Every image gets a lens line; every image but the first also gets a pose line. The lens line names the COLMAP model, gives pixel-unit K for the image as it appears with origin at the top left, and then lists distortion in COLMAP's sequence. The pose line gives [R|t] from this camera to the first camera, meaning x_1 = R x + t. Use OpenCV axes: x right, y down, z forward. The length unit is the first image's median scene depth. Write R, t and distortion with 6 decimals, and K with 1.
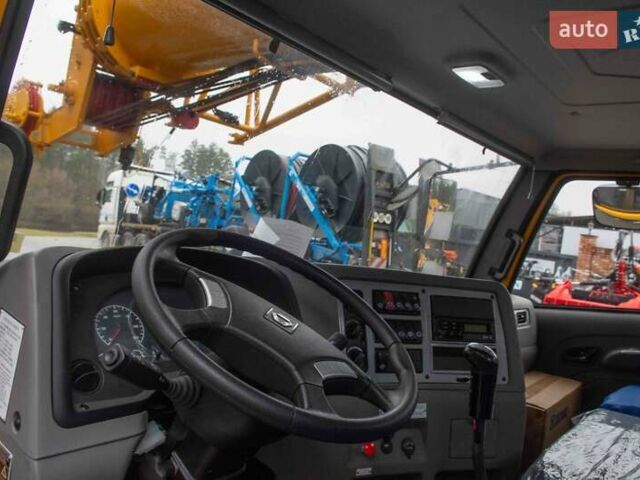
lens RADIAL K [[526.0, 0, 320.0], [0, 526.0, 240.0], [0, 0, 1]] dist [-0.042375, -0.009928]
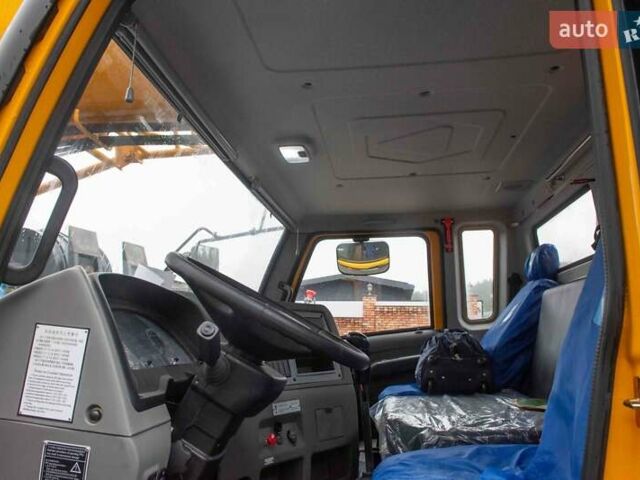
lens RADIAL K [[526.0, 0, 320.0], [0, 526.0, 240.0], [0, 0, 1]] dist [-0.042375, -0.009928]
pose [[0.835908, -0.019109, 0.548536, -0.258642], [0.107554, 0.985721, -0.129561, 0.059244], [-0.538228, 0.167299, 0.826028, -0.081956]]
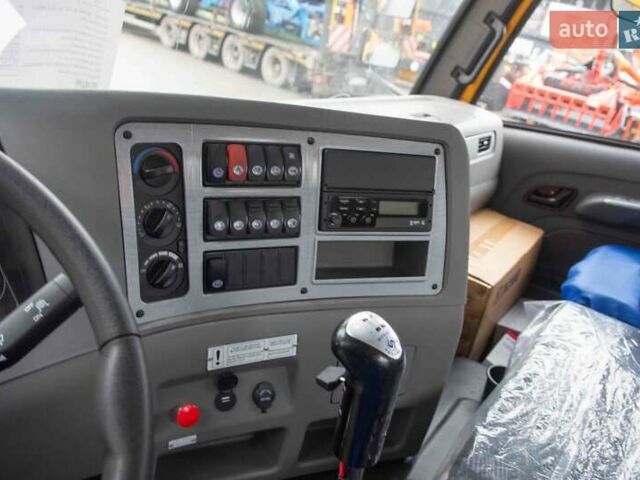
lens RADIAL K [[526.0, 0, 320.0], [0, 526.0, 240.0], [0, 0, 1]] dist [-0.042375, -0.009928]
pose [[0.996566, 0.032739, 0.076056, 0.105110], [-0.061674, 0.906372, 0.417955, -0.022744], [-0.055251, -0.421210, 0.905279, 0.292014]]
